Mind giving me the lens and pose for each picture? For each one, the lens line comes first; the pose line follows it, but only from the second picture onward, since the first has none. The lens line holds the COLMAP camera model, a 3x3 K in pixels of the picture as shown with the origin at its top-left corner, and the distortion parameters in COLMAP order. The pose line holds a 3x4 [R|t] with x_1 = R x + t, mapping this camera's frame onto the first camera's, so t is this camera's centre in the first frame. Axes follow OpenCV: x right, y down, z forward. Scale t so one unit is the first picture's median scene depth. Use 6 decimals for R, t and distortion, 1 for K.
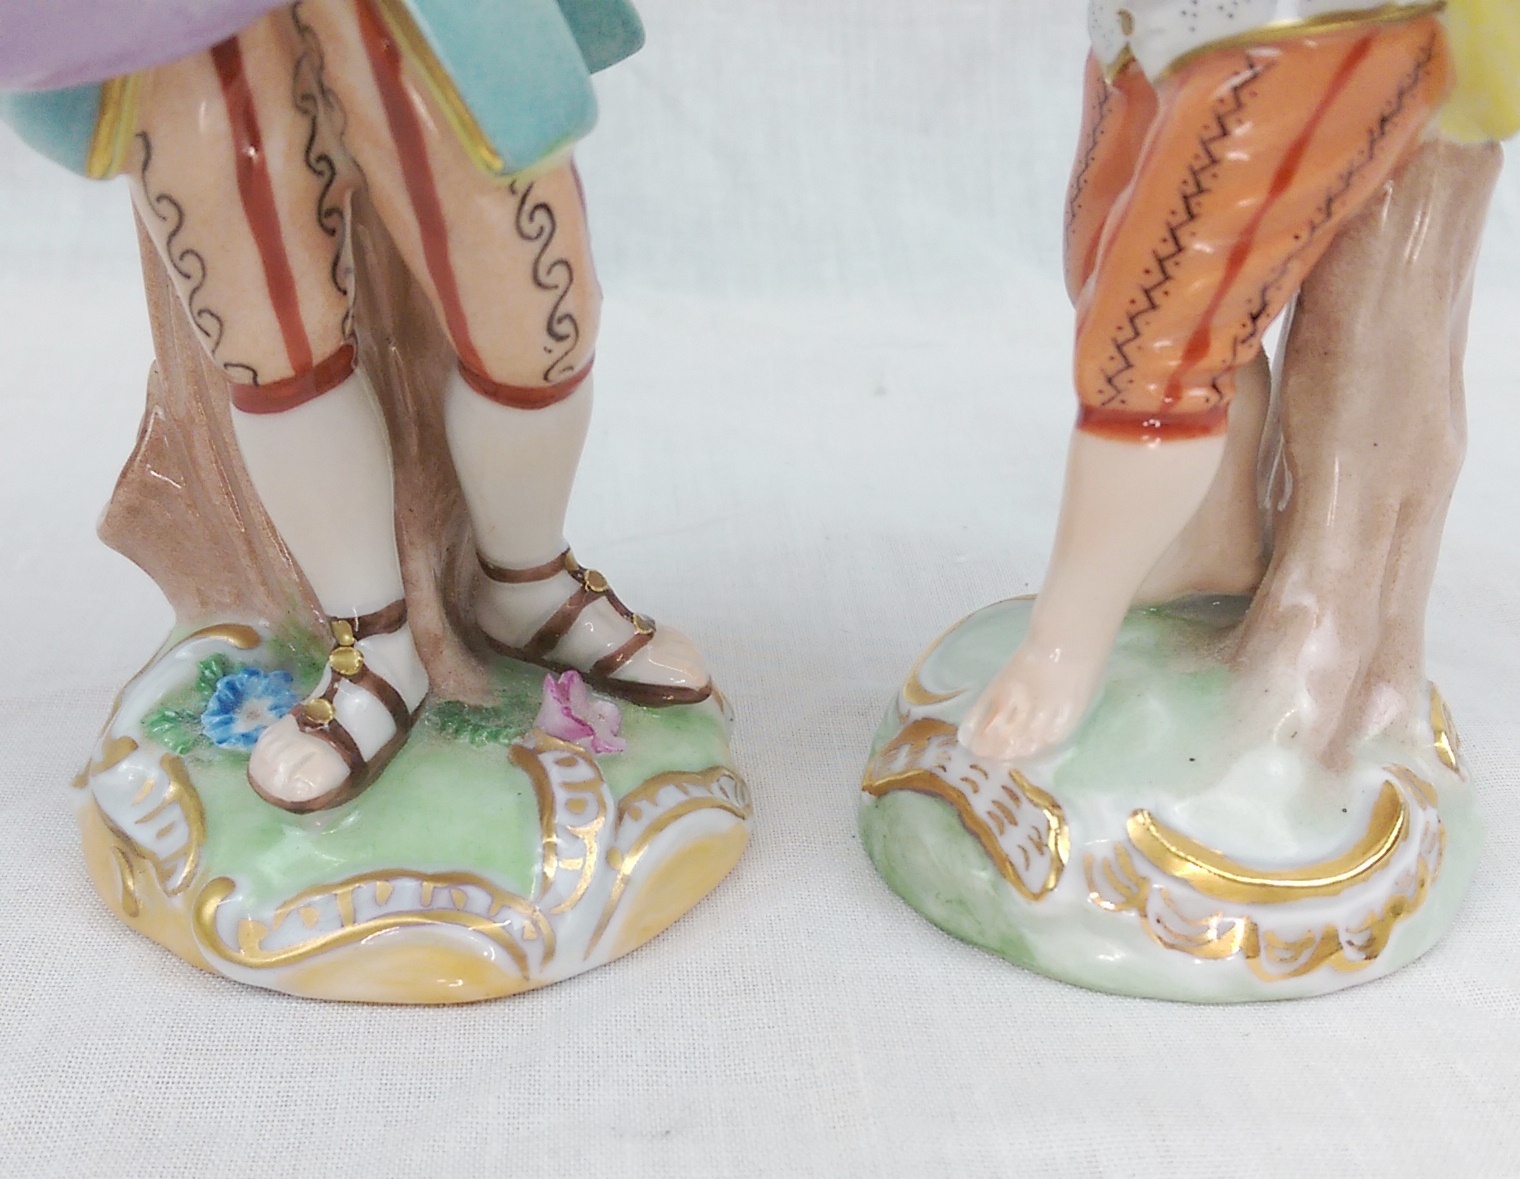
lens RADIAL K [[1936.1, 0, 751.5], [0, 1936.1, 760.9], [0, 0, 1]] dist [0.080517, 0.000000]
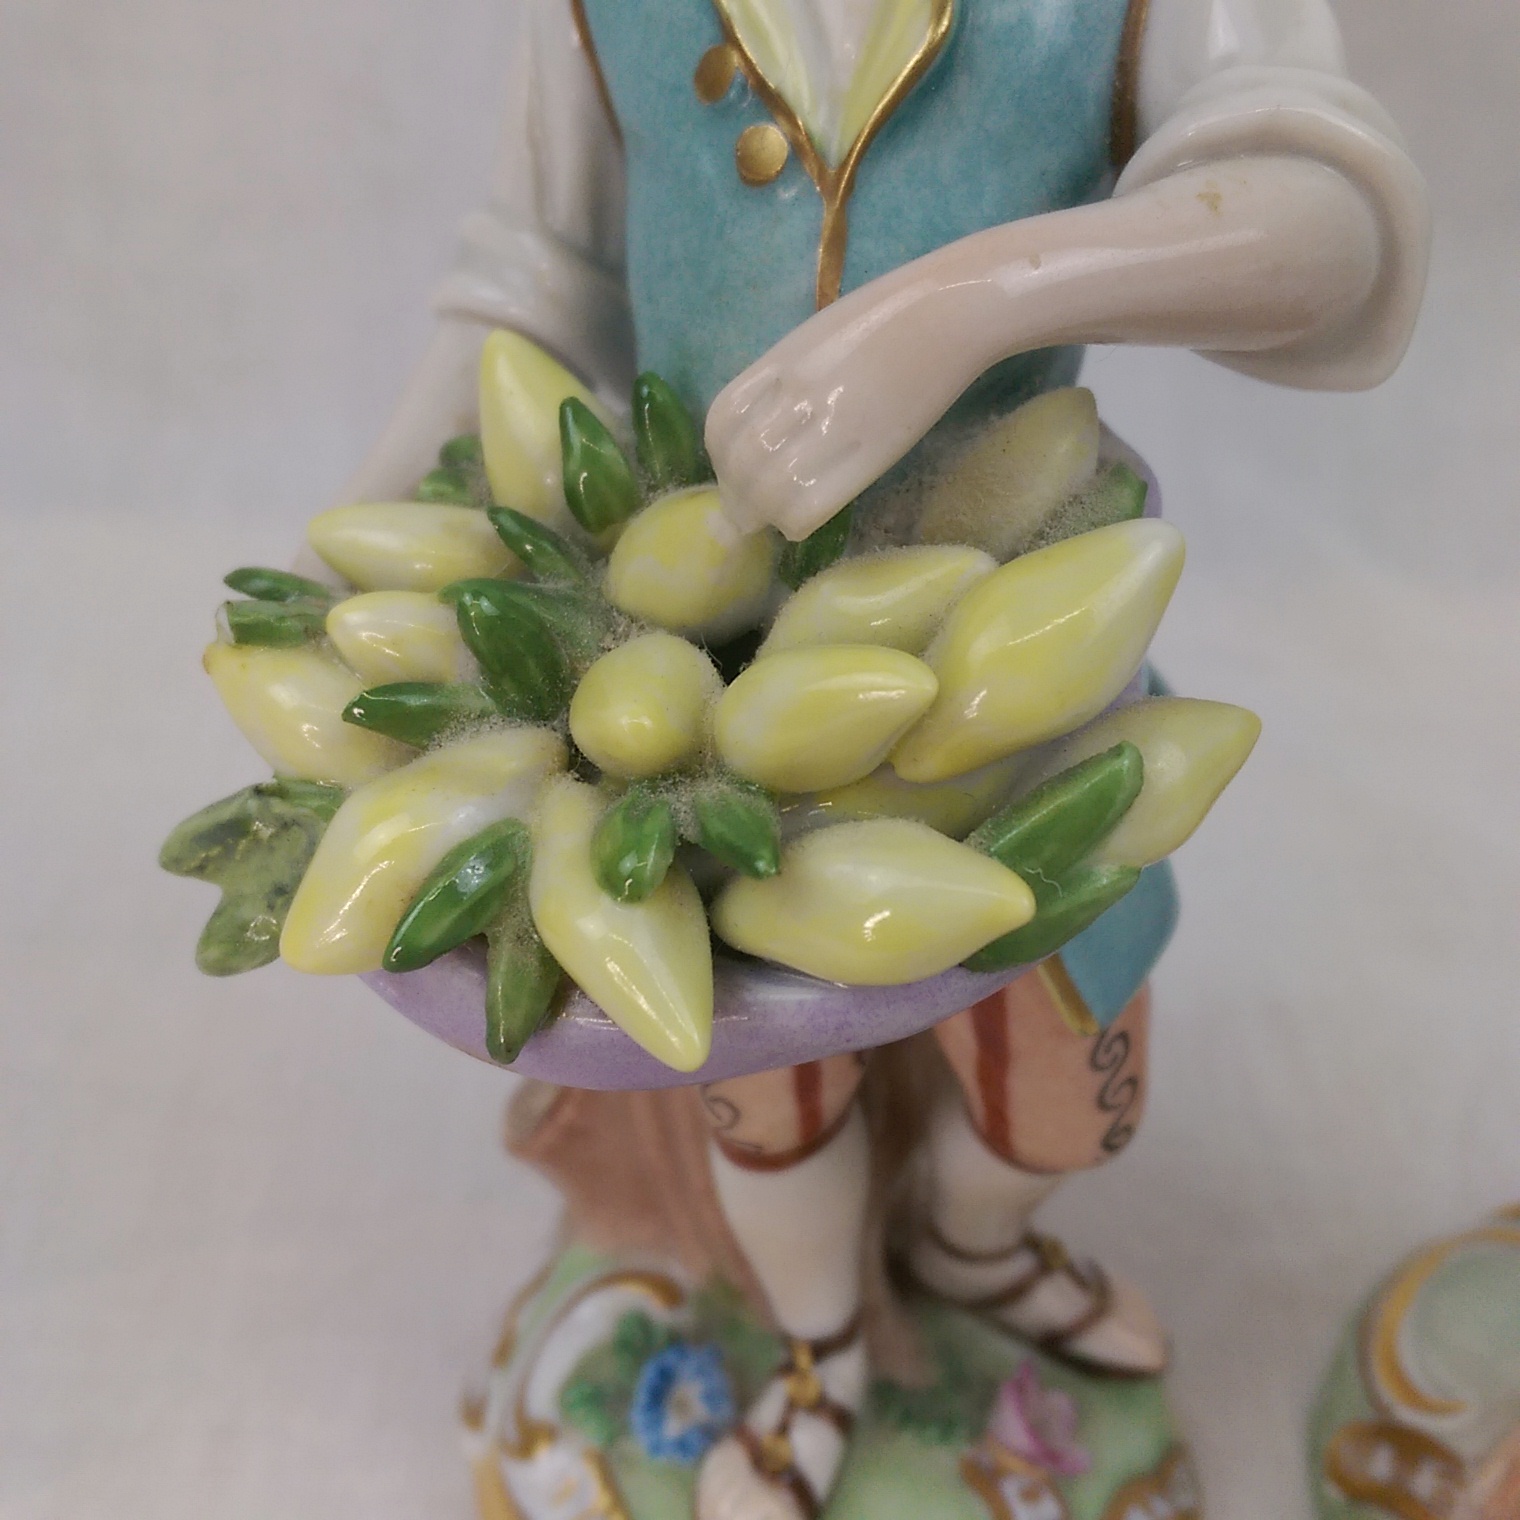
lens RADIAL K [[2004.9, 0, 755.6], [0, 2004.9, 771.7], [0, 0, 1]] dist [0.070158, 0.000000]
pose [[0.997688, 0.059658, -0.032559, -0.215472], [-0.057684, 0.996618, 0.058527, -0.386756], [0.035940, -0.056514, 0.997755, 0.081929]]
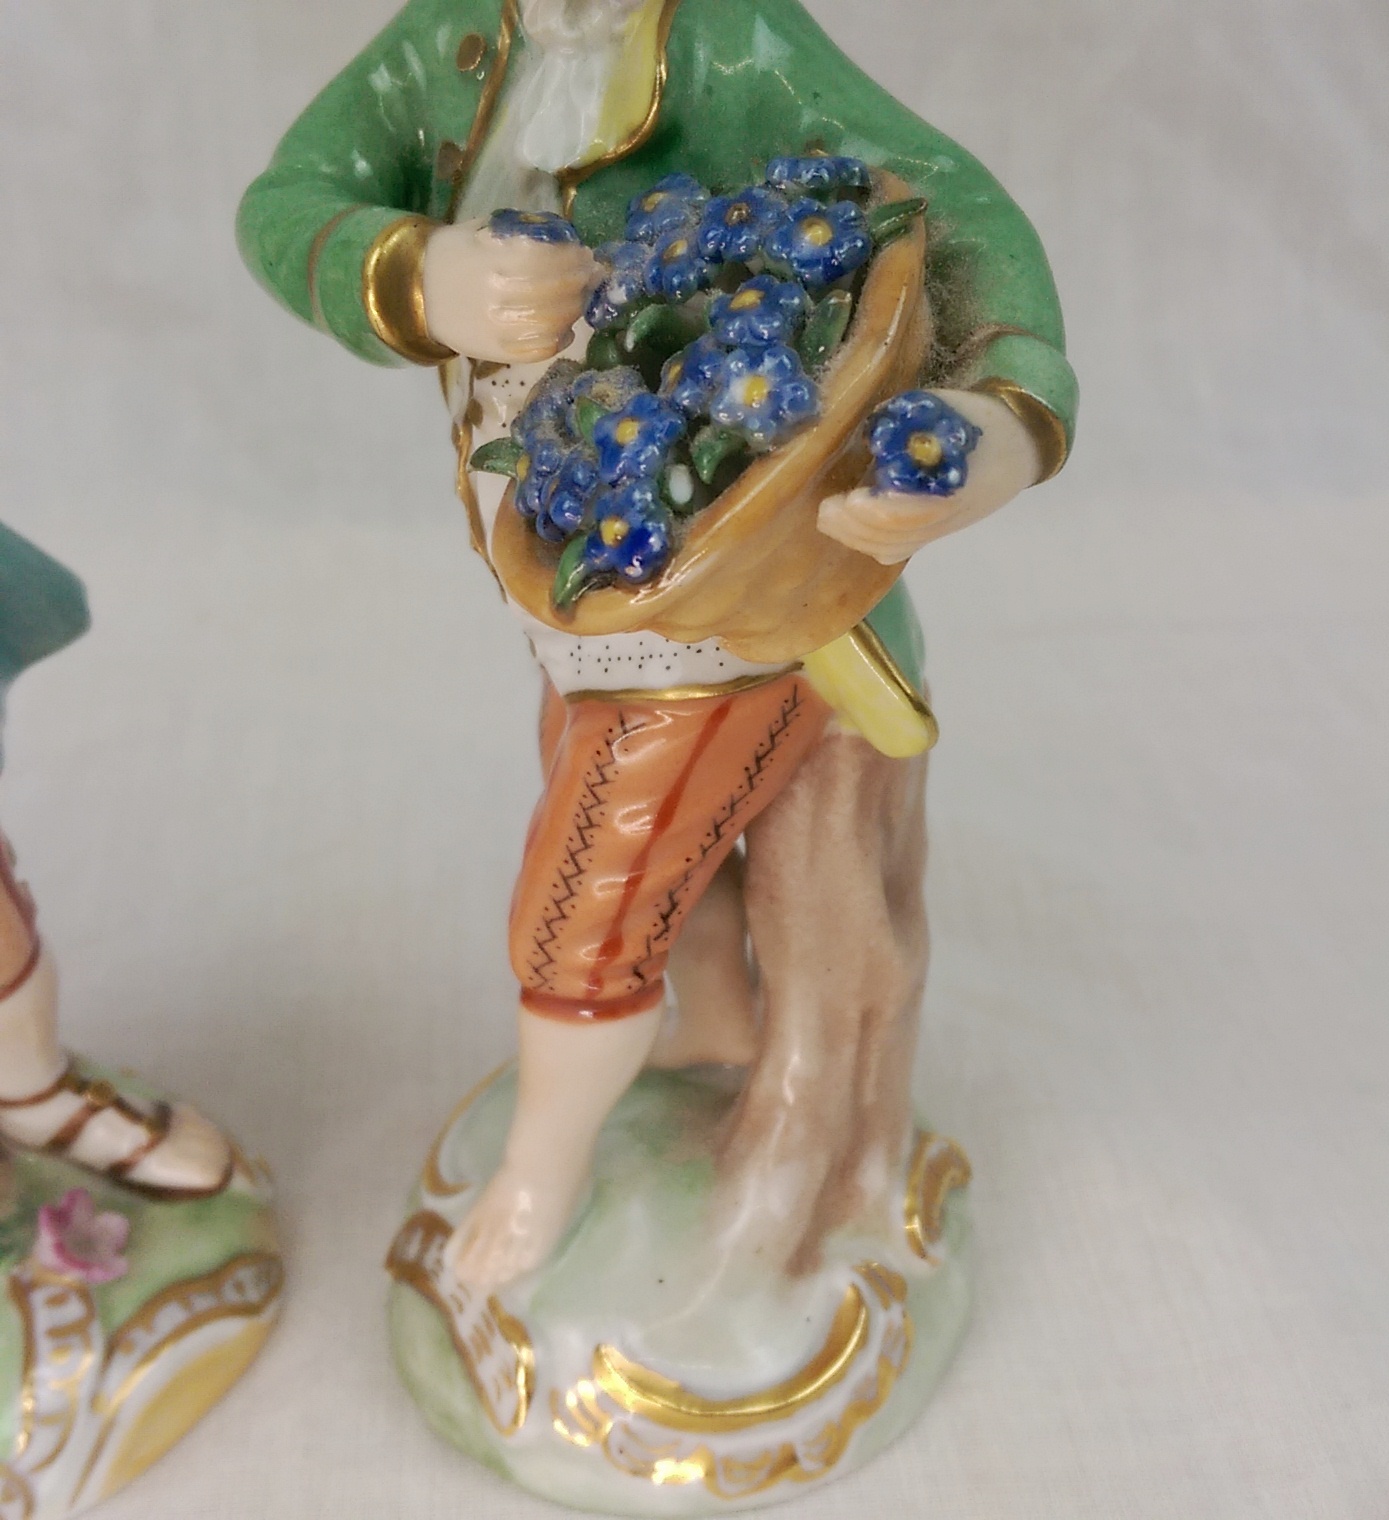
lens RADIAL K [[1961.5, 0, 766.5], [0, 1961.5, 755.9], [0, 0, 1]] dist [0.074693, 0.000000]
pose [[0.998979, -0.028649, 0.034944, 0.254664], [0.026771, 0.998231, 0.053094, -0.338098], [-0.036403, -0.052104, 0.997978, -0.048721]]
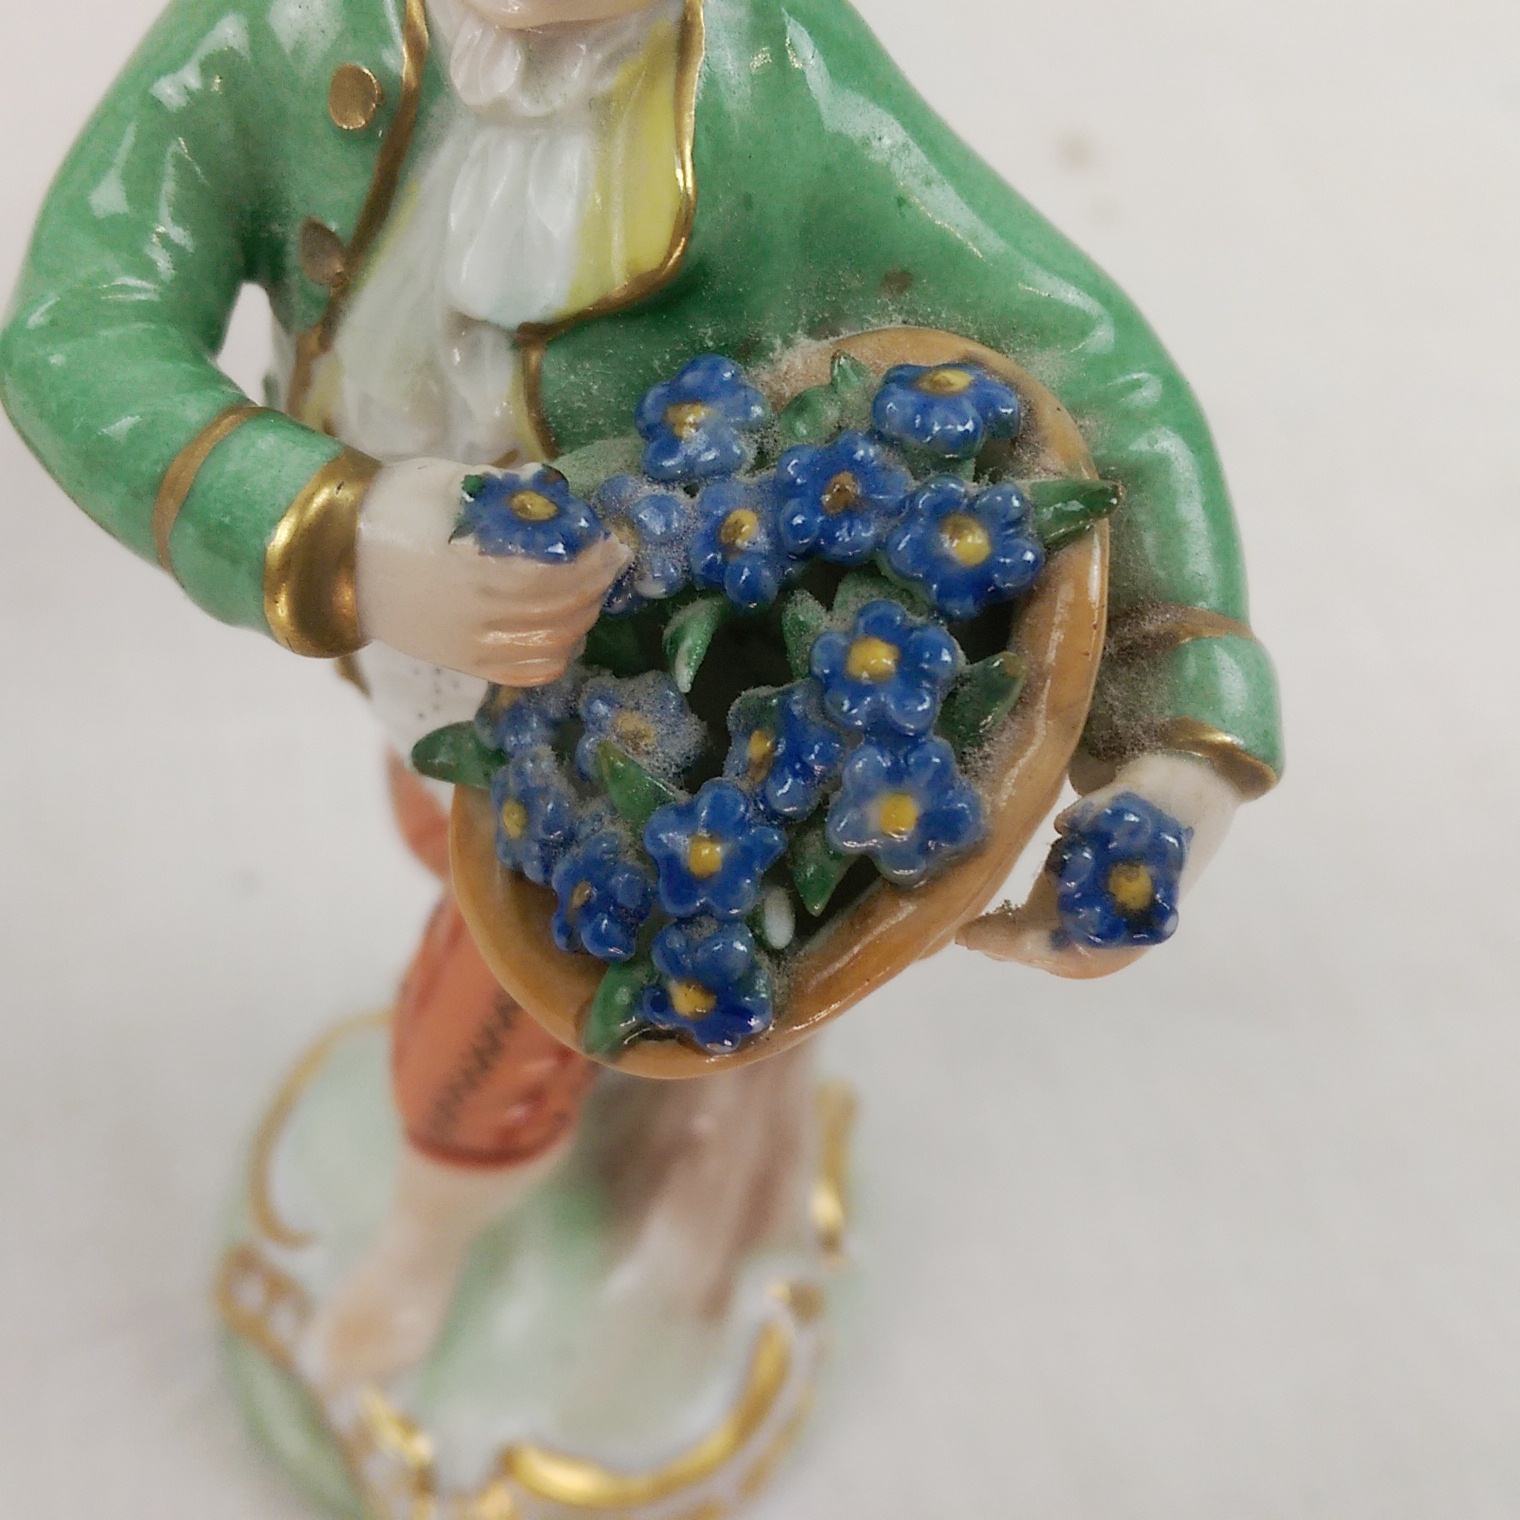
lens RADIAL K [[2004.9, 0, 744.0], [0, 2004.9, 752.3], [0, 0, 1]] dist [0.070158, 0.000000]
pose [[0.973732, -0.100501, 0.204318, 0.142089], [0.012571, 0.919681, 0.392466, -0.640030], [-0.227351, -0.379588, 0.896786, 0.226961]]
